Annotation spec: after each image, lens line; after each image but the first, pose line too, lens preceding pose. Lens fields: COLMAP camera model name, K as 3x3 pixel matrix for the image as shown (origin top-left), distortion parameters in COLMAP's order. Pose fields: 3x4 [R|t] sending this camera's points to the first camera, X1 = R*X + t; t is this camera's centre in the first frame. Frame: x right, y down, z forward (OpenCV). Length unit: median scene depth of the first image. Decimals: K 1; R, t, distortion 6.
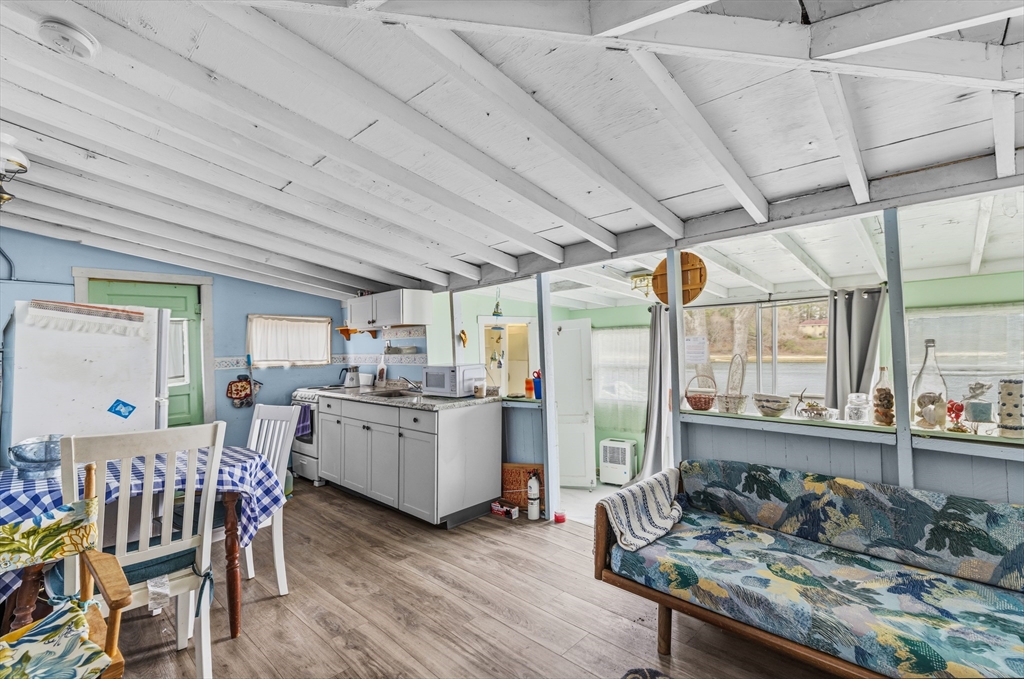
lens RADIAL K [[423.5, 0, 512.0], [0, 423.5, 339.5], [0, 0, 1]] dist [0.000175, -0.000051]
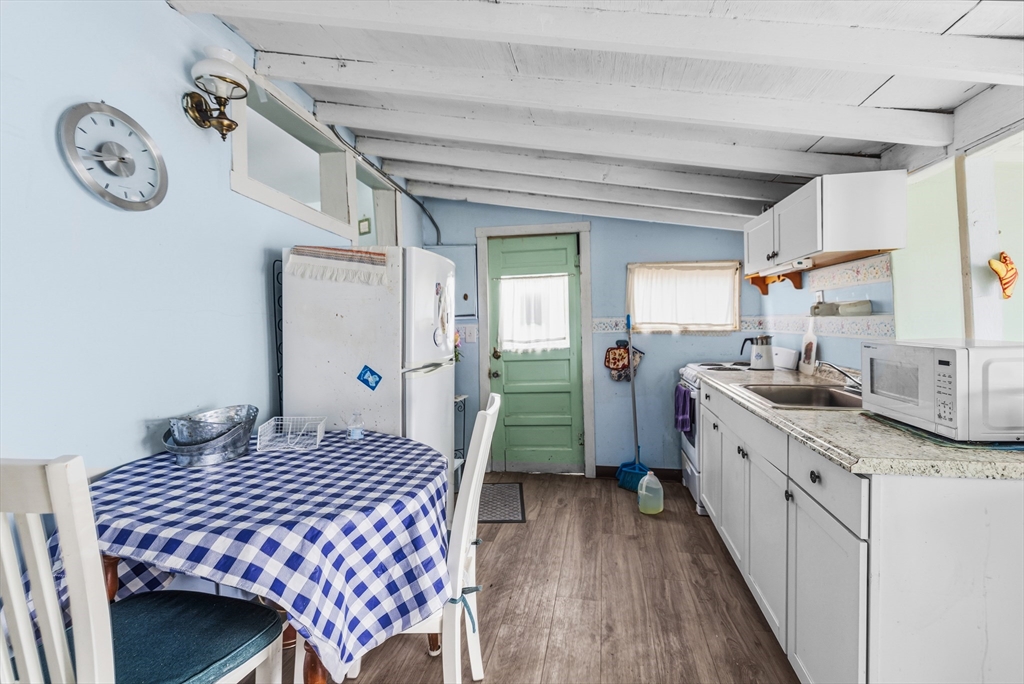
lens RADIAL K [[457.0, 0, 554.9], [0, 457.0, 317.8], [0, 0, 1]] dist [0.001928, 0.000468]
pose [[0.587068, 0.012431, -0.809442, -0.019055], [0.013602, 0.999589, 0.025217, 0.020291], [0.809424, -0.025814, 0.586658, 0.440483]]
